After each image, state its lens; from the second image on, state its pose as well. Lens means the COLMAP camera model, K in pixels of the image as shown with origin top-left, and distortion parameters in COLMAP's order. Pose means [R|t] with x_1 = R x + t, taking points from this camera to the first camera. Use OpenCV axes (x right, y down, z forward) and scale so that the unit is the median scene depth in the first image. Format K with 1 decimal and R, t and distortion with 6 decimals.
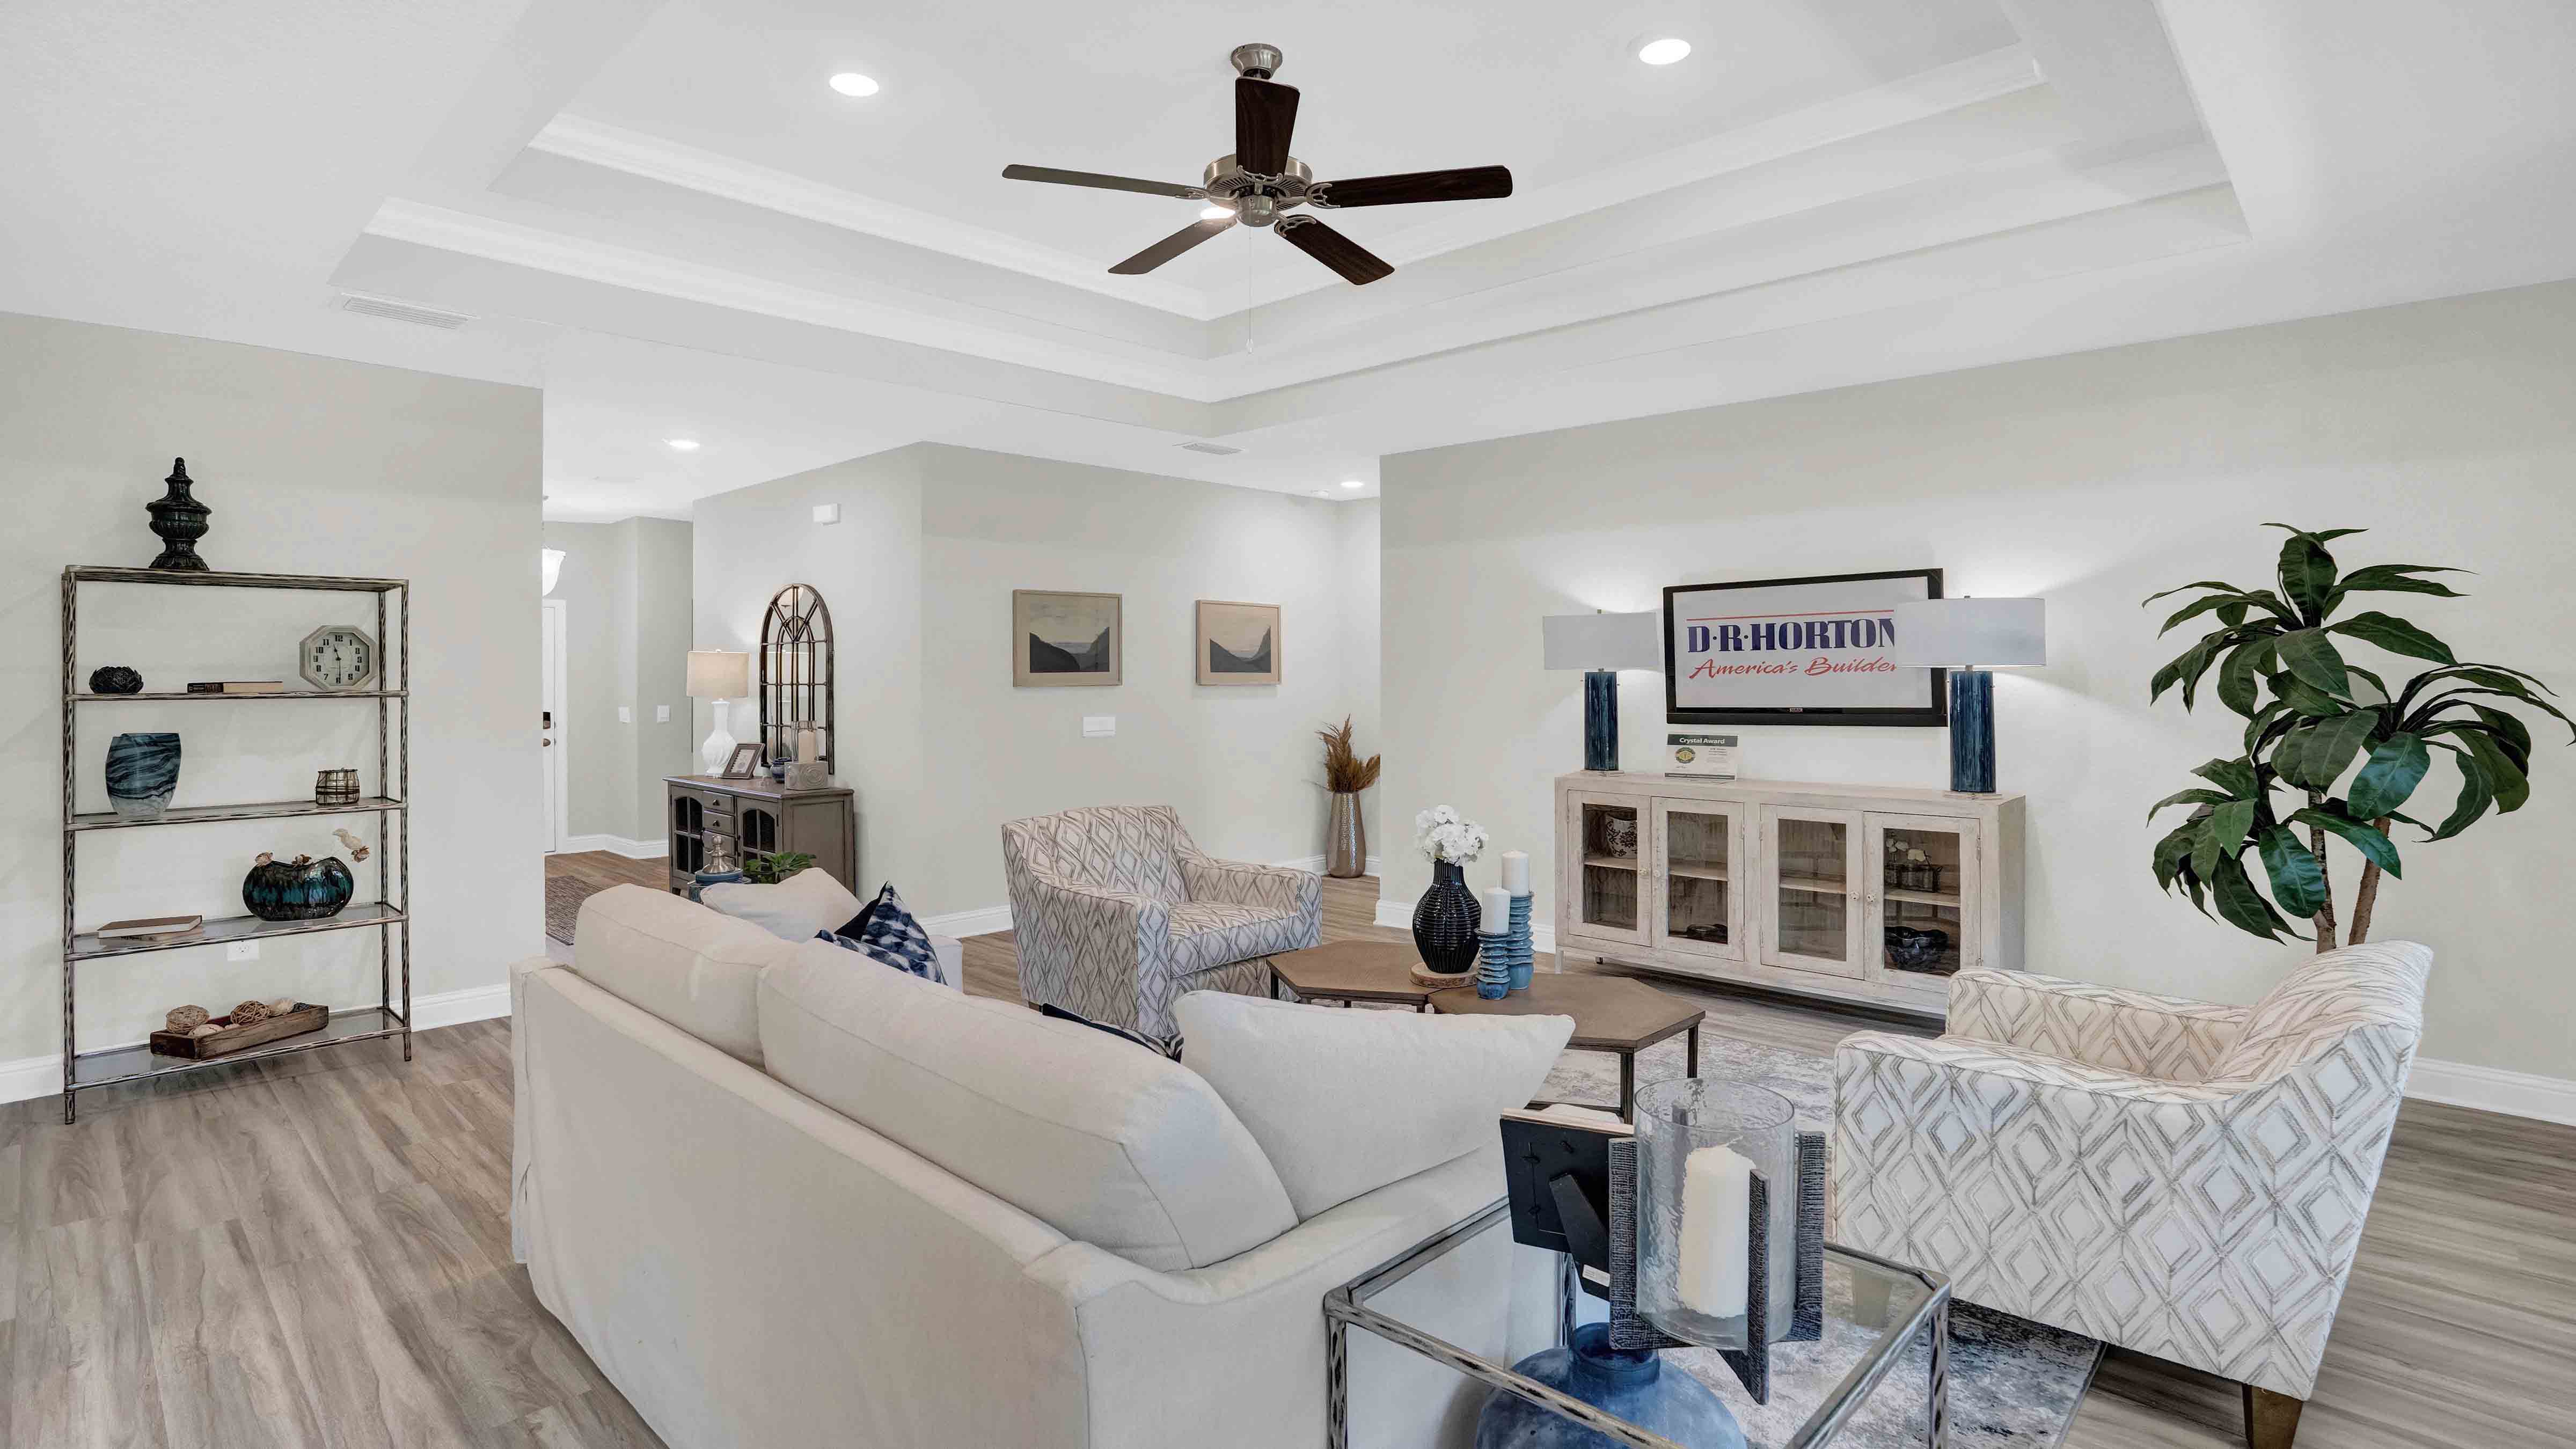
lens RADIAL K [[1236.3, 0, 1276.5], [0, 1236.3, 699.9], [0, 0, 1]] dist [-0.068826, 0.030204]
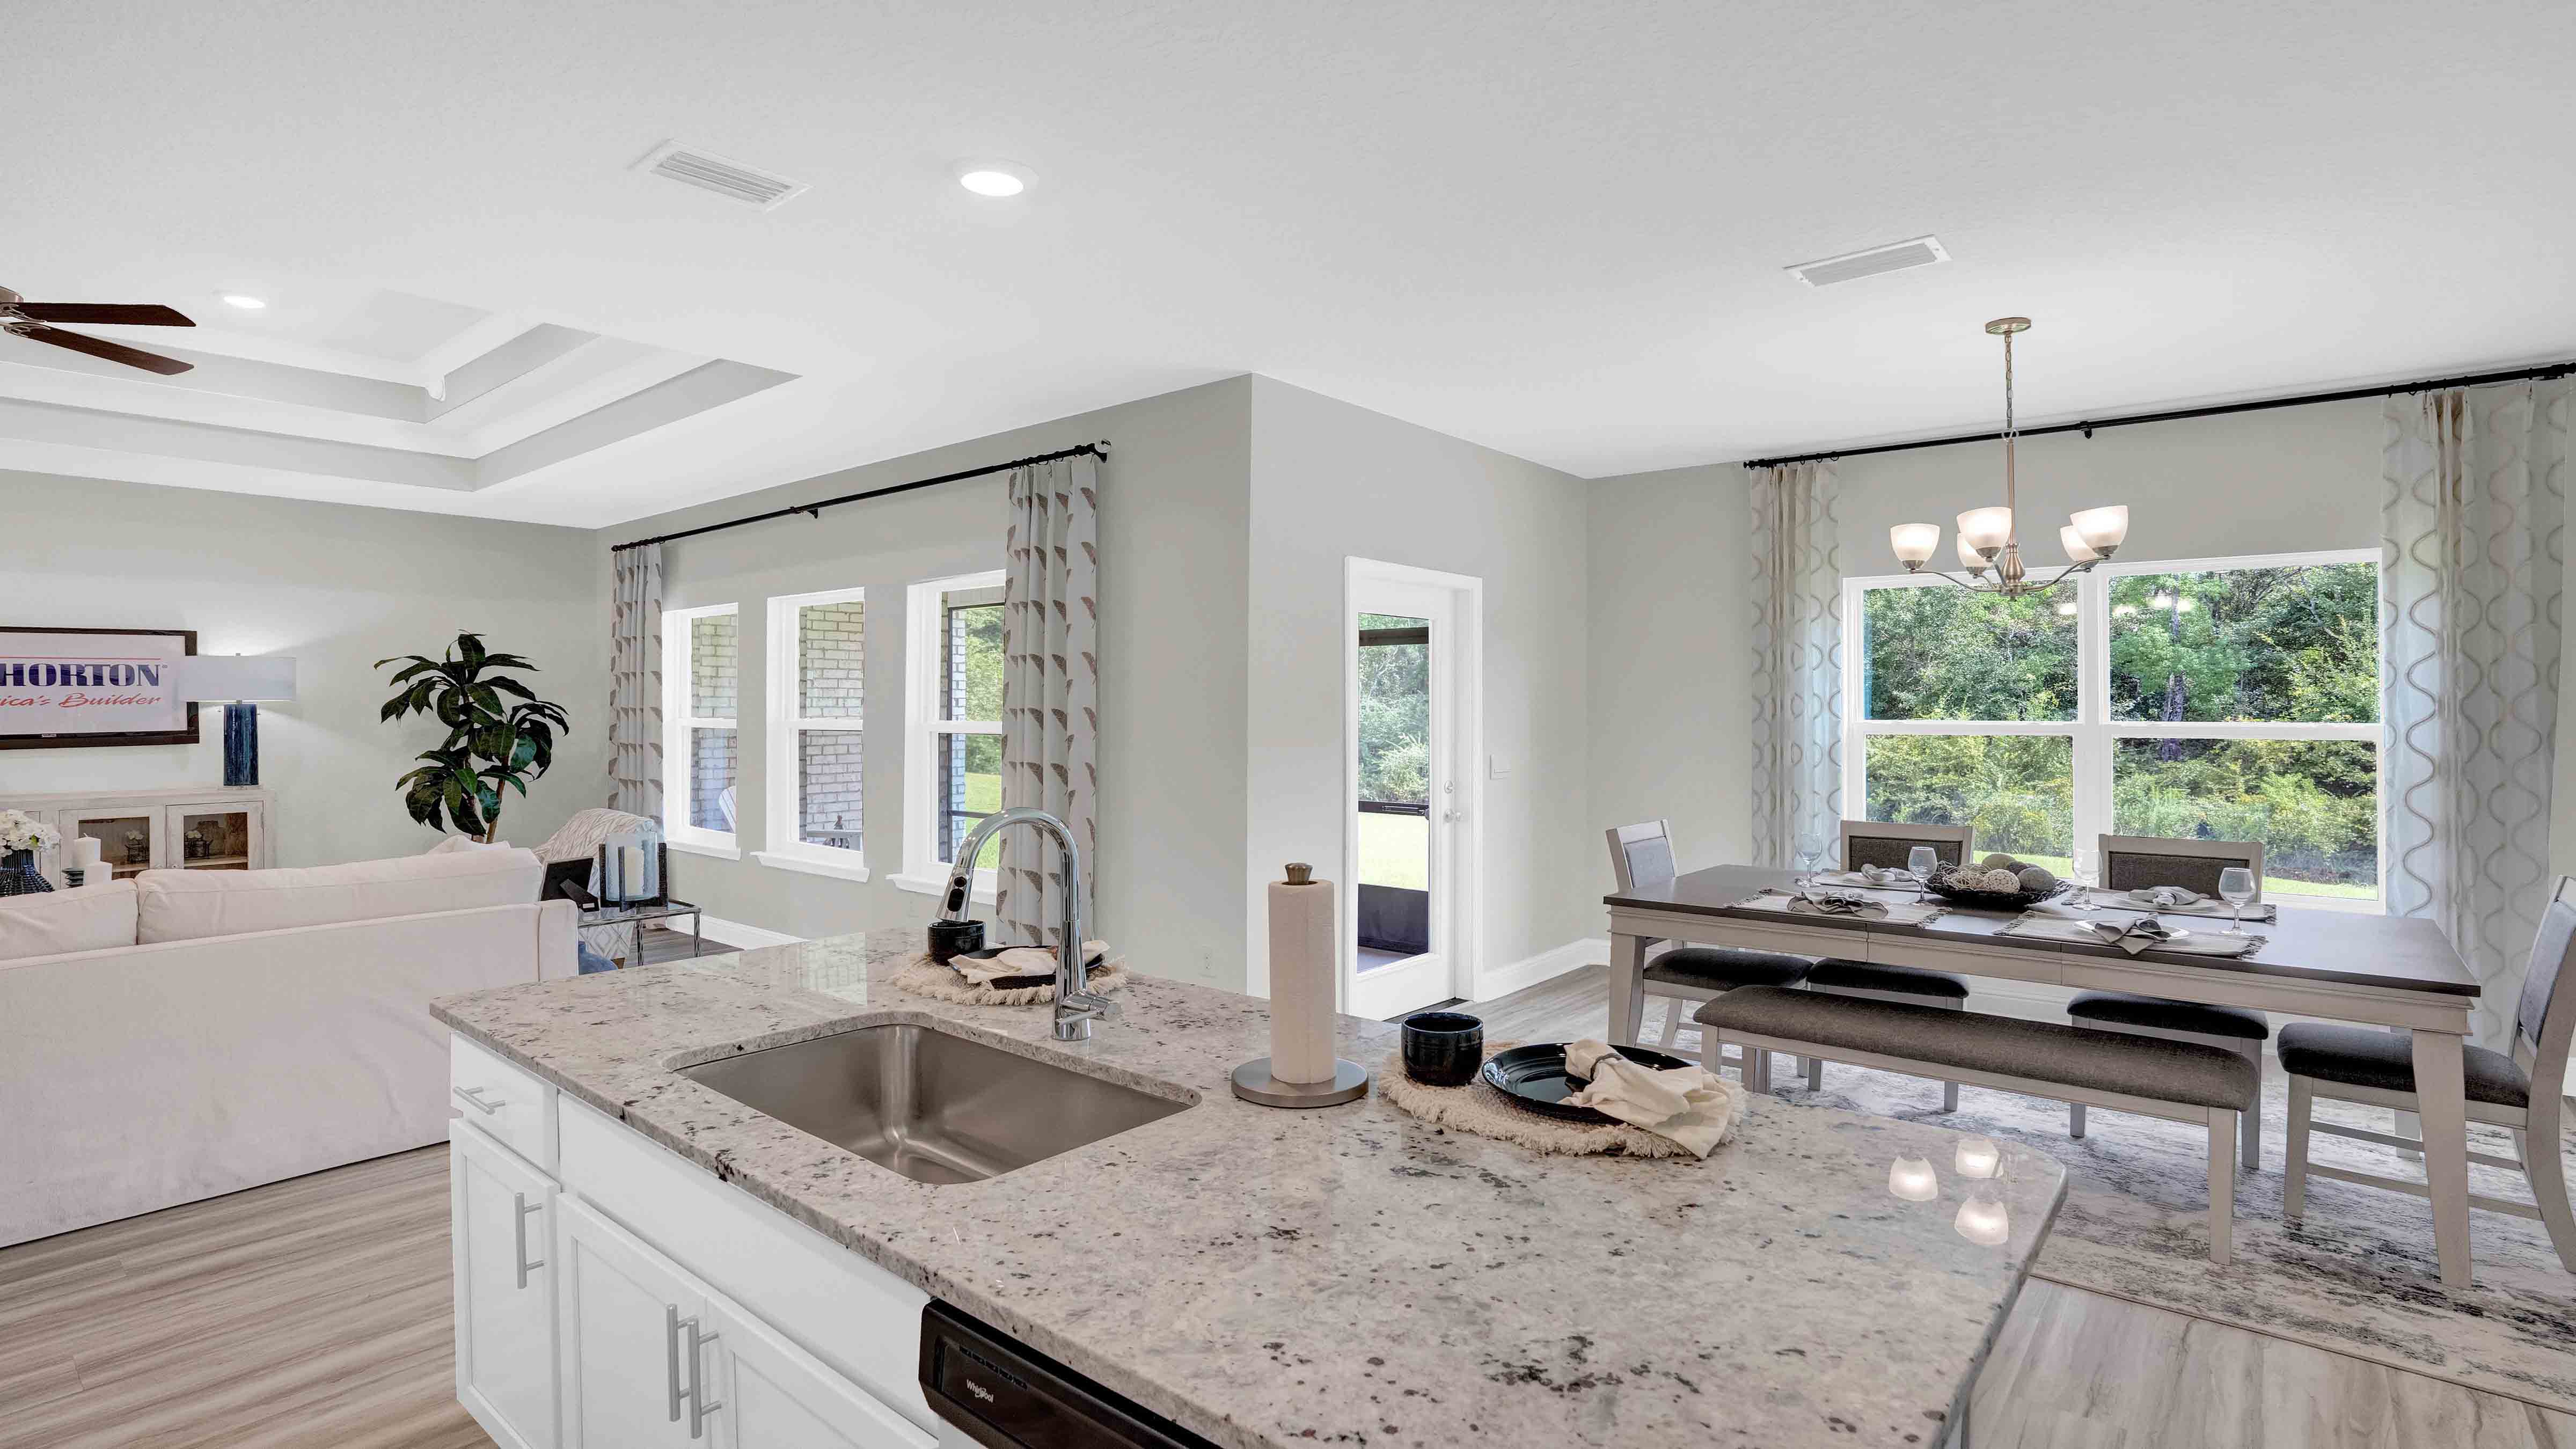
lens RADIAL K [[1236.3, 0, 1276.5], [0, 1236.3, 699.9], [0, 0, 1]] dist [-0.068826, 0.030204]
pose [[-0.077632, 0.006923, 0.996958, -0.956323], [0.024883, 0.999678, -0.005004, 0.009916], [-0.996672, 0.024419, -0.077779, -0.150142]]
